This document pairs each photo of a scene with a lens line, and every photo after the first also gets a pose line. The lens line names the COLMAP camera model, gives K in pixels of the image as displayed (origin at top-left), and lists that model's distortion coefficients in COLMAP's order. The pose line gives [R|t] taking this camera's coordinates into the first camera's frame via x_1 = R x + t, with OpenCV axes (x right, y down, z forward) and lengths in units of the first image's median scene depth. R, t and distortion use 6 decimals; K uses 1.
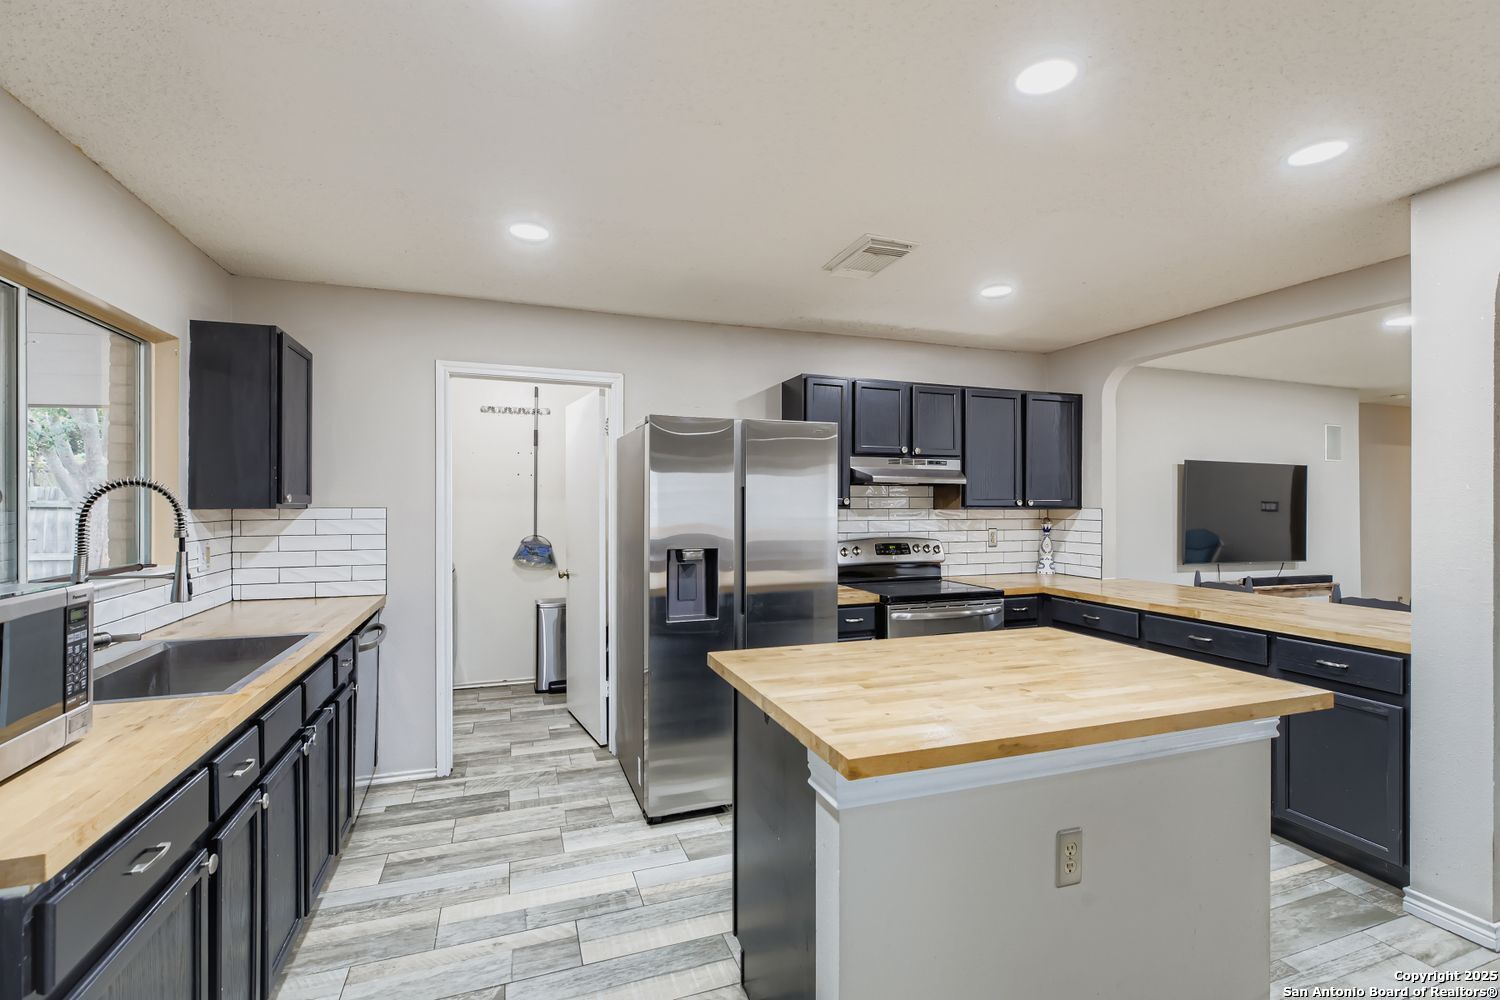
lens RADIAL K [[676.9, 0, 758.5], [0, 676.9, 499.9], [0, 0, 1]] dist [-0.004792, -0.000692]
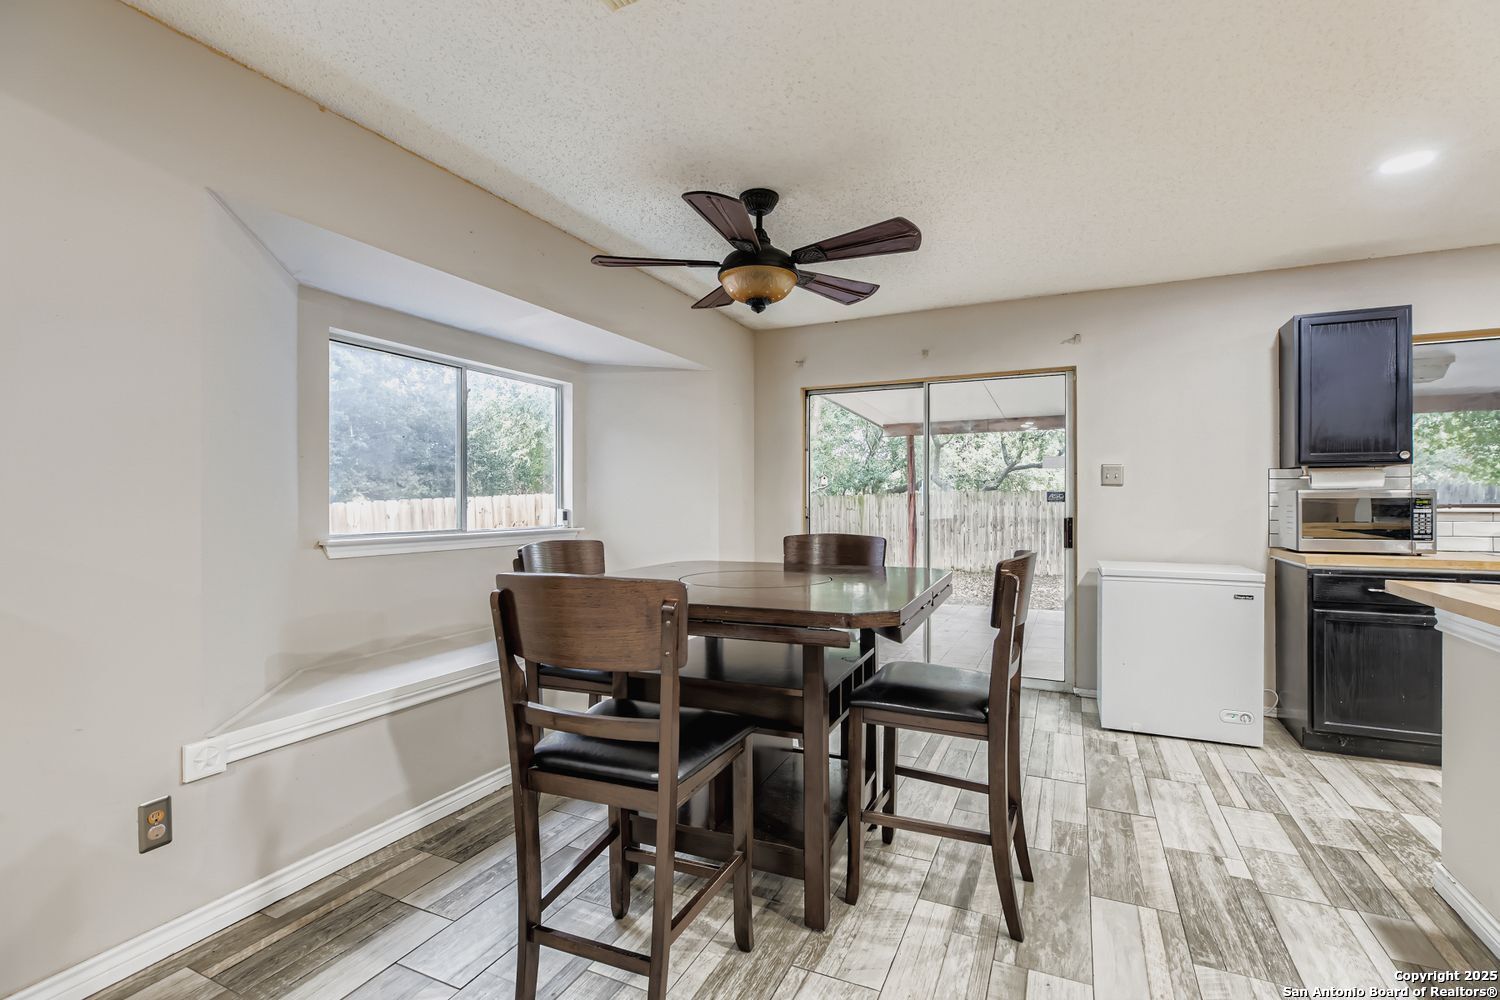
lens RADIAL K [[679.6, 0, 756.3], [0, 679.6, 502.8], [0, 0, 1]] dist [-0.003655, -0.000048]
pose [[-0.706421, 0.002012, -0.707789, 0.969168], [0.005901, 0.999978, -0.003046, 0.067803], [0.707767, -0.006329, -0.706418, 0.415846]]
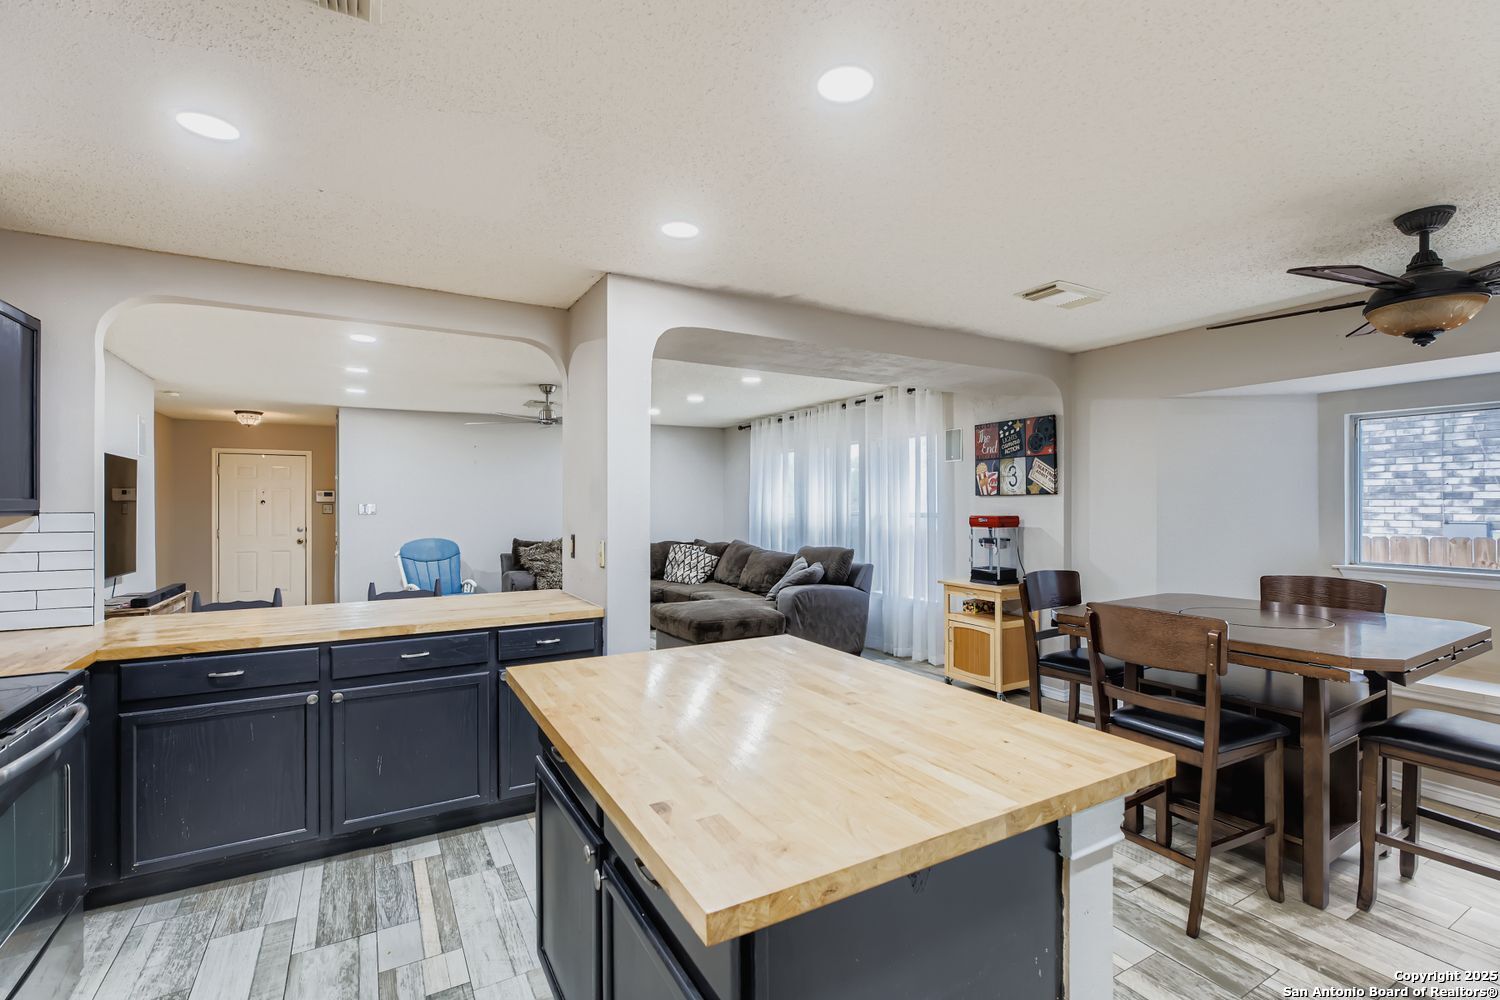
lens RADIAL K [[675.1, 0, 750.0], [0, 675.1, 500.0], [0, 0, 1]] dist [-0.000279, -0.000136]
pose [[-0.166328, 0.004133, 0.986062, -0.293202], [-0.003744, 0.999981, -0.004823, 0.001925], [-0.986063, -0.004494, -0.166310, 0.690146]]
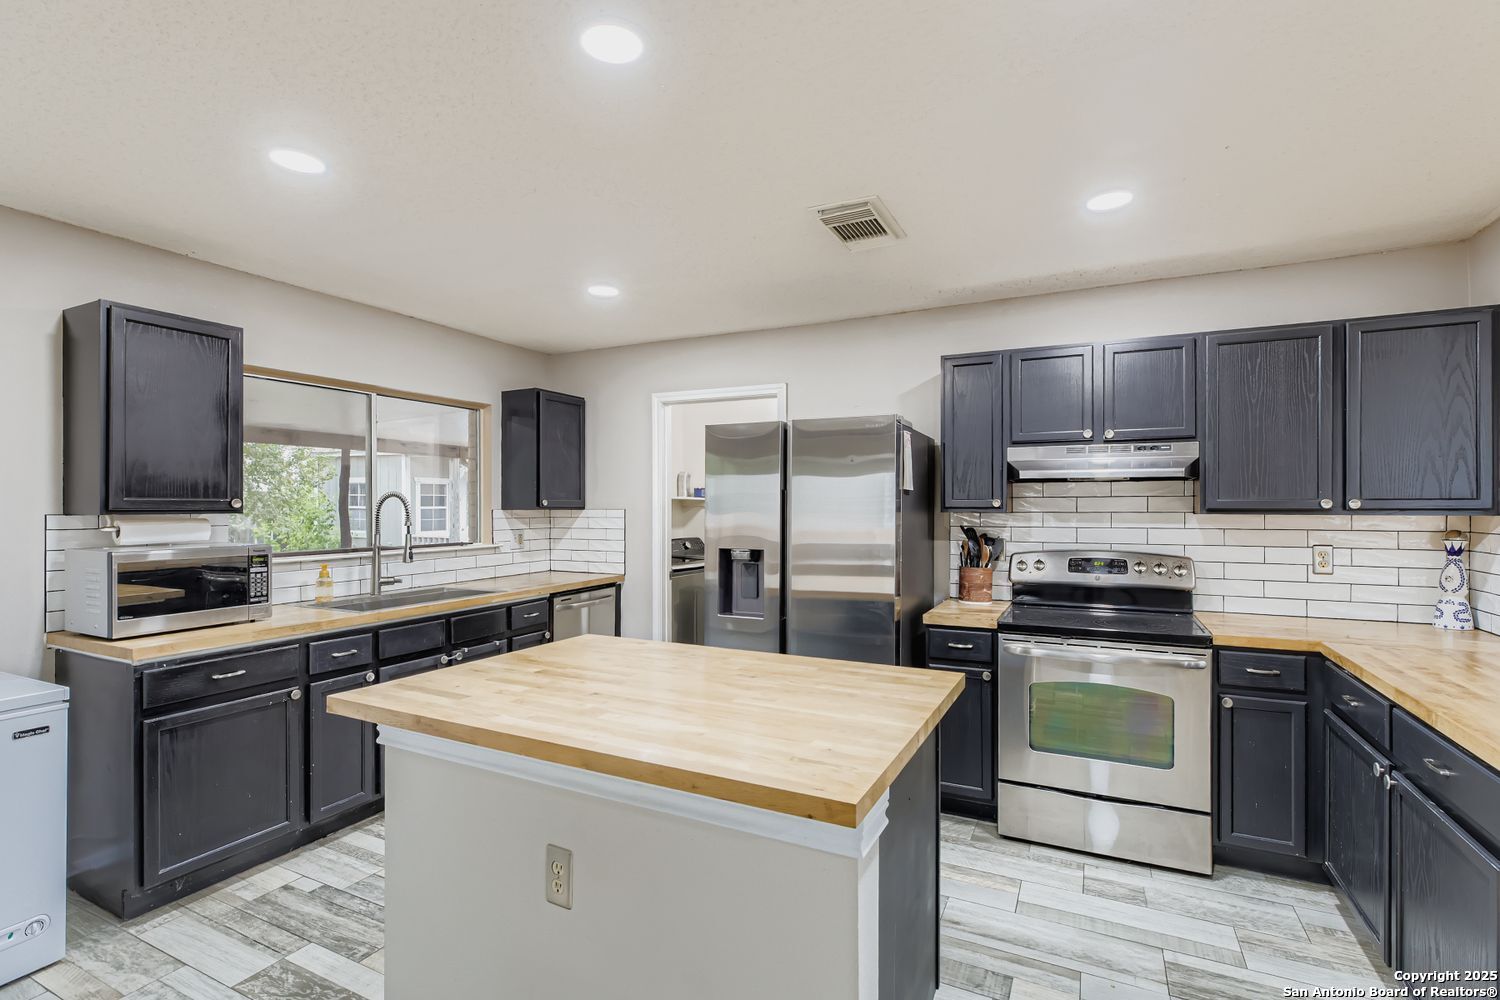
lens RADIAL K [[695.0, 0, 754.9], [0, 695.0, 505.4], [0, 0, 1]] dist [-0.001281, 0.000993]
pose [[0.691005, -0.001213, -0.722849, 0.656880], [0.004810, 0.999984, 0.002920, 0.001653], [0.722834, -0.005495, 0.691000, 0.252920]]
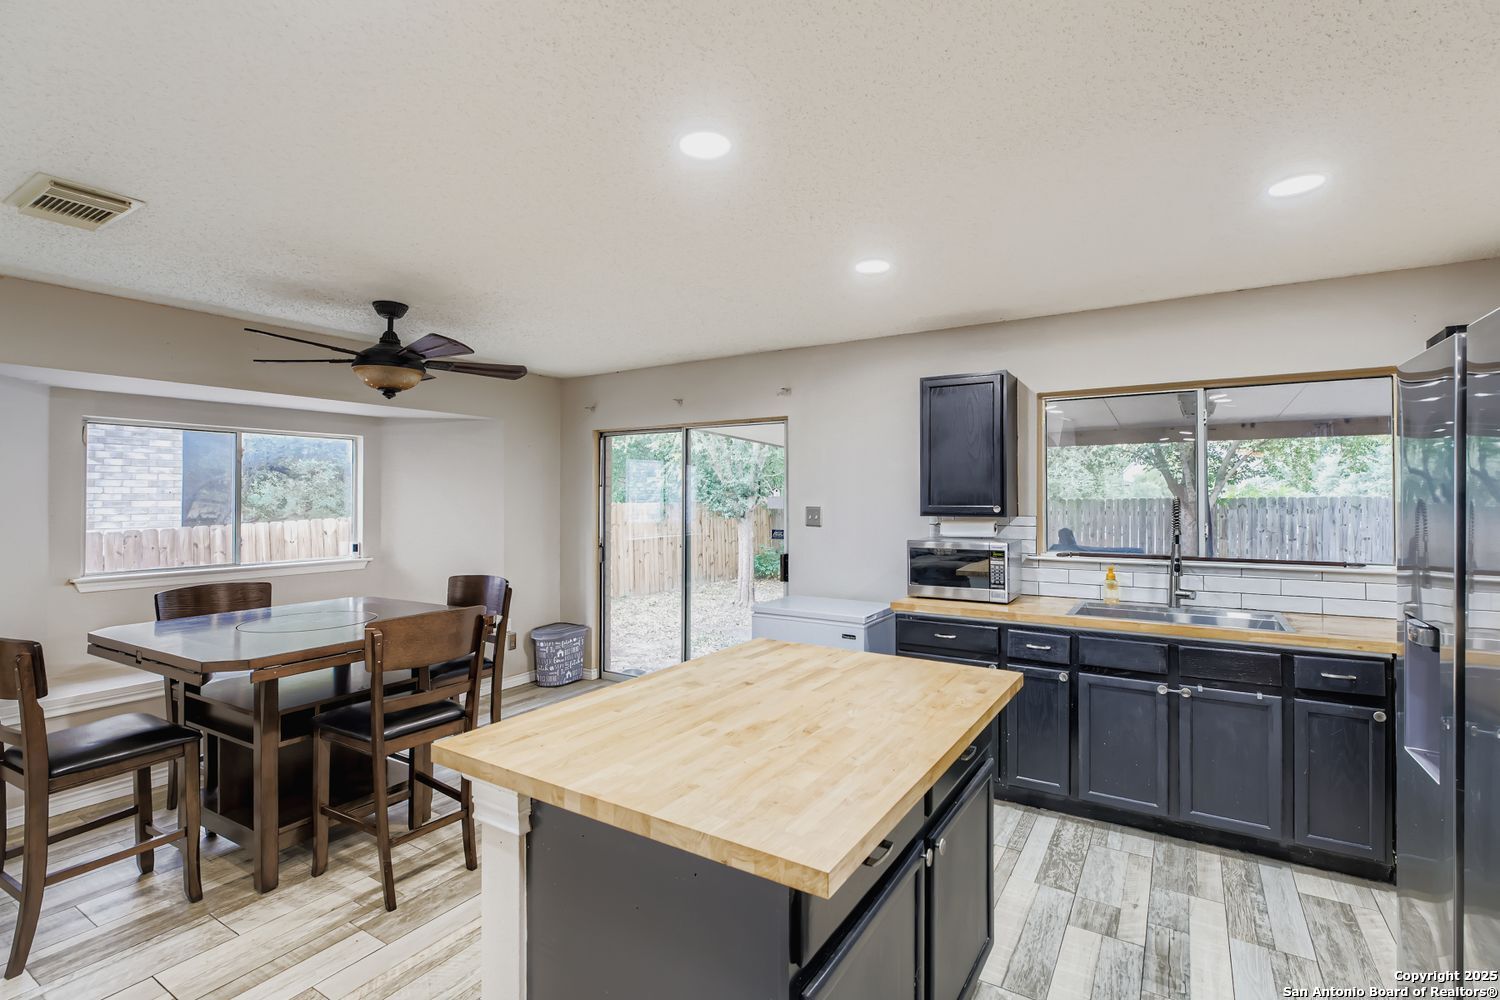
lens RADIAL K [[689.8, 0, 756.6], [0, 689.8, 488.9], [0, 0, 1]] dist [0.000241, -0.000014]
pose [[-0.786700, -0.008214, -0.617280, 0.561494], [0.003618, 0.999833, -0.017915, -0.015661], [0.617324, -0.016327, -0.786539, 1.030036]]
